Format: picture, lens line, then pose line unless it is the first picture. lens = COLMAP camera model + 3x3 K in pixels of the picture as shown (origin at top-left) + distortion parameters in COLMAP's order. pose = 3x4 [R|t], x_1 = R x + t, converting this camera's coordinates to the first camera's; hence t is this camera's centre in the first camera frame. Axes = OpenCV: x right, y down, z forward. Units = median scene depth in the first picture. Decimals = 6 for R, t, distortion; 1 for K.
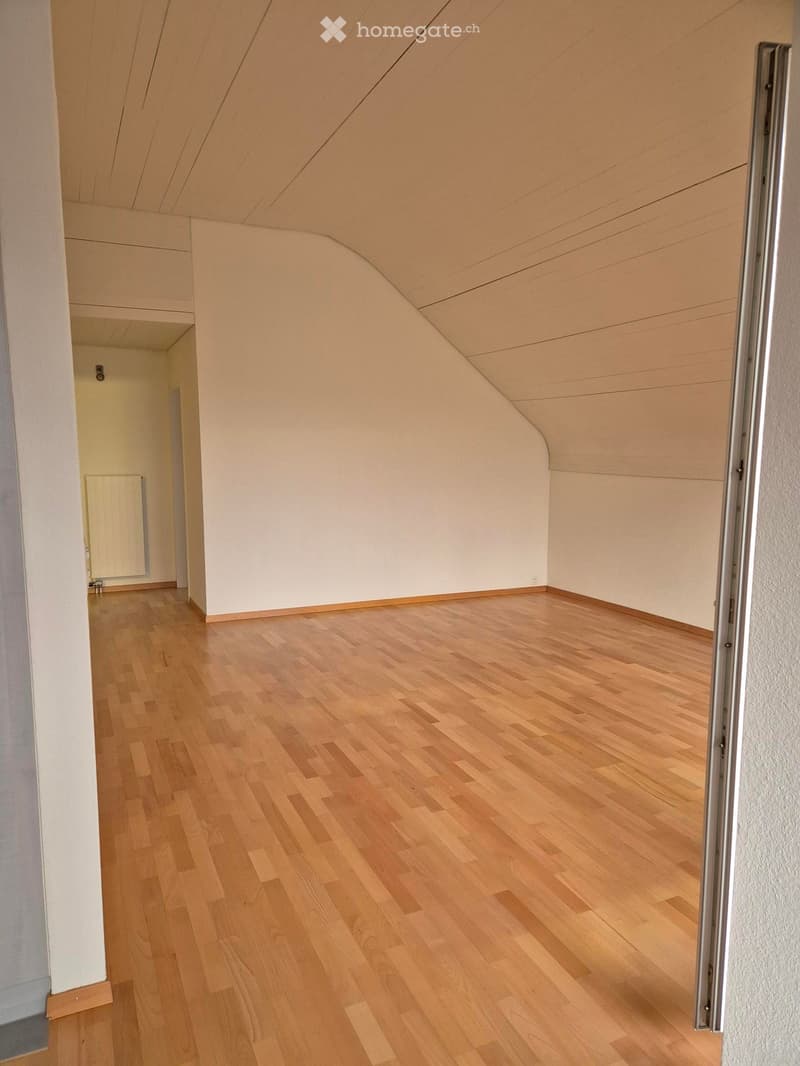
lens RADIAL K [[708.2, 0, 400.0], [0, 708.2, 533.0], [0, 0, 1]] dist [0.026828, -0.001317]
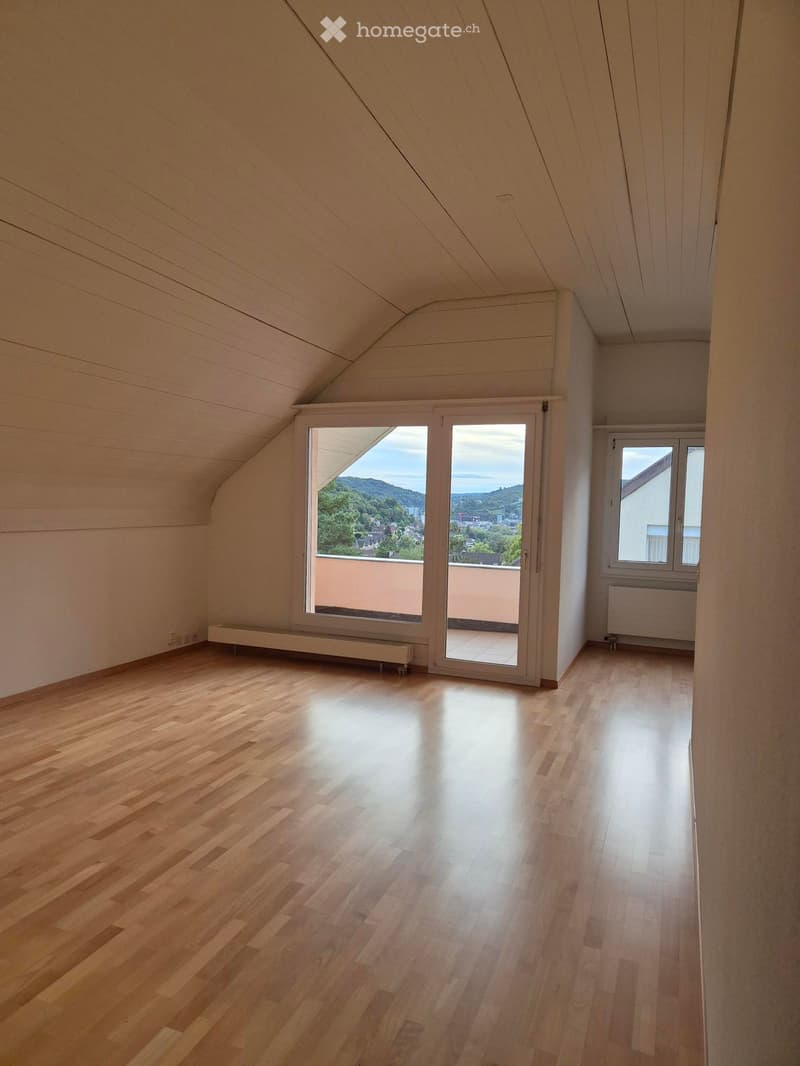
lens RADIAL K [[708.2, 0, 400.0], [0, 708.2, 533.0], [0, 0, 1]] dist [0.026828, -0.001317]
pose [[-0.692257, -0.054716, 0.719574, -0.616788], [0.051985, 0.990750, 0.125347, -0.177091], [-0.719776, 0.124179, -0.683009, 1.392107]]
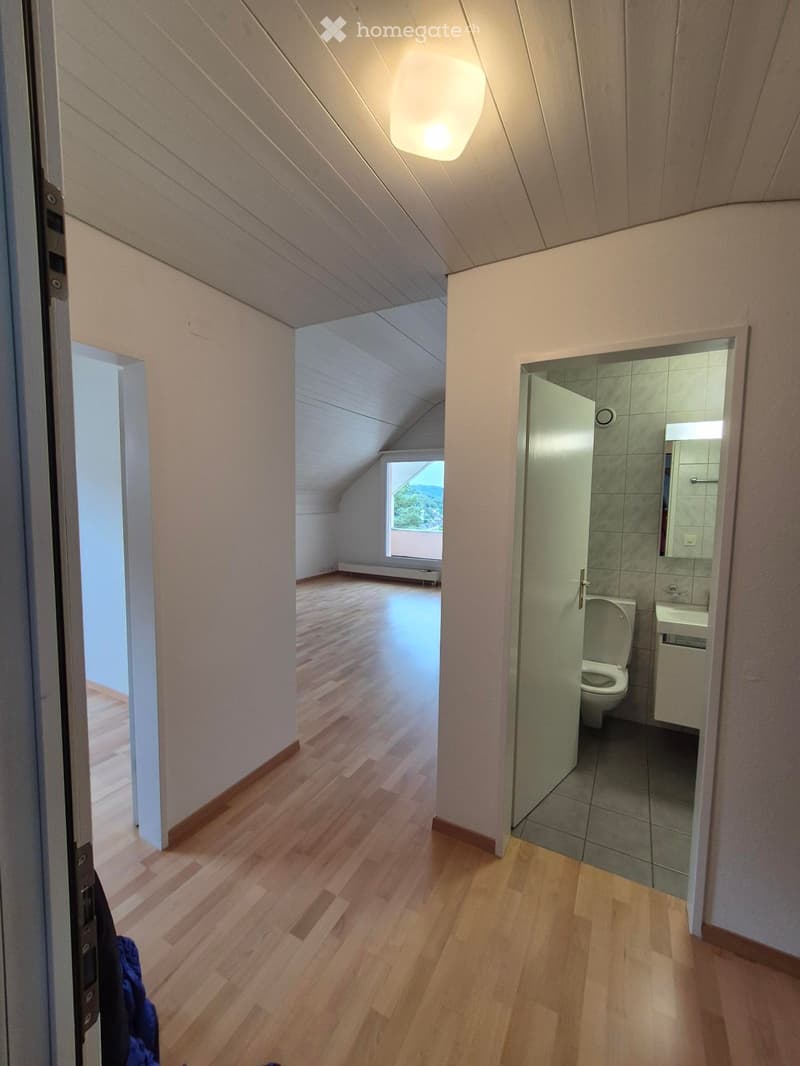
lens RADIAL K [[441.4, 0, 398.8], [0, 441.4, 533.4], [0, 0, 1]] dist [0.000320, -0.000004]
pose [[-0.601666, -0.075923, 0.795131, -0.913937], [0.072231, 0.986222, 0.148826, -0.199721], [-0.795475, 0.146977, -0.587892, 1.570263]]
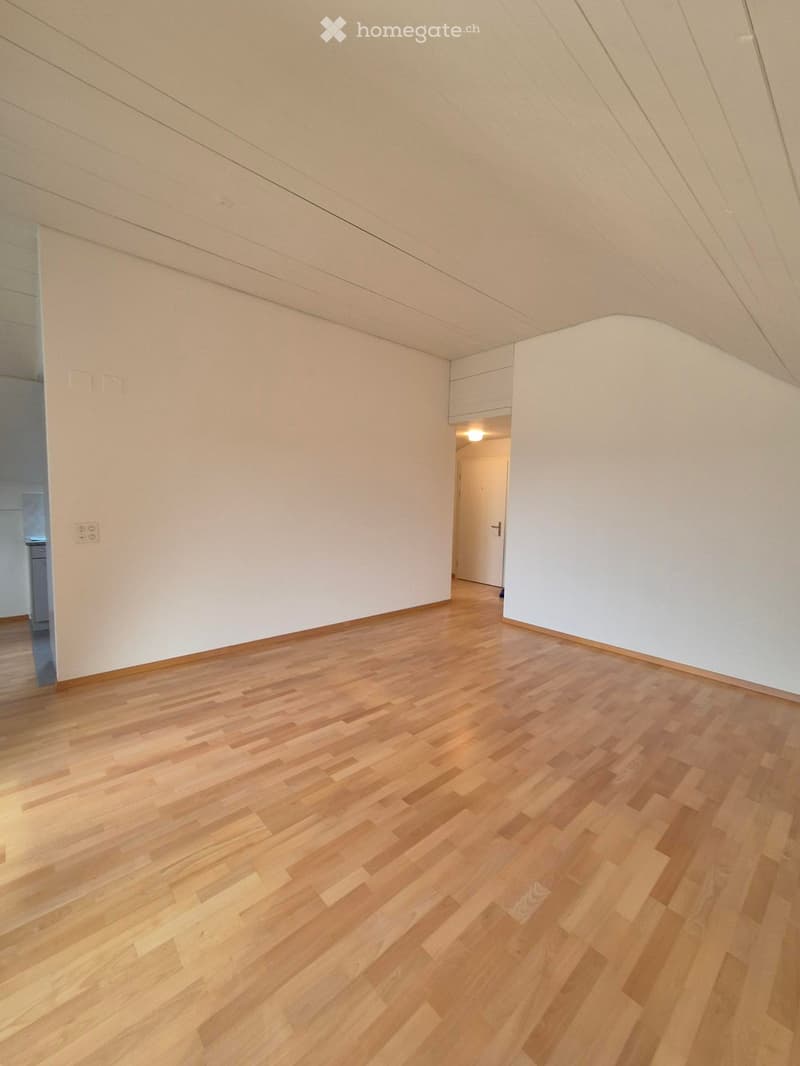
lens RADIAL K [[441.4, 0, 398.8], [0, 441.4, 533.4], [0, 0, 1]] dist [0.000320, -0.000004]
pose [[0.298684, 0.088572, -0.950233, 0.658693], [-0.133354, 0.989789, 0.050342, -0.086844], [0.944989, 0.111681, 0.307446, 0.706754]]
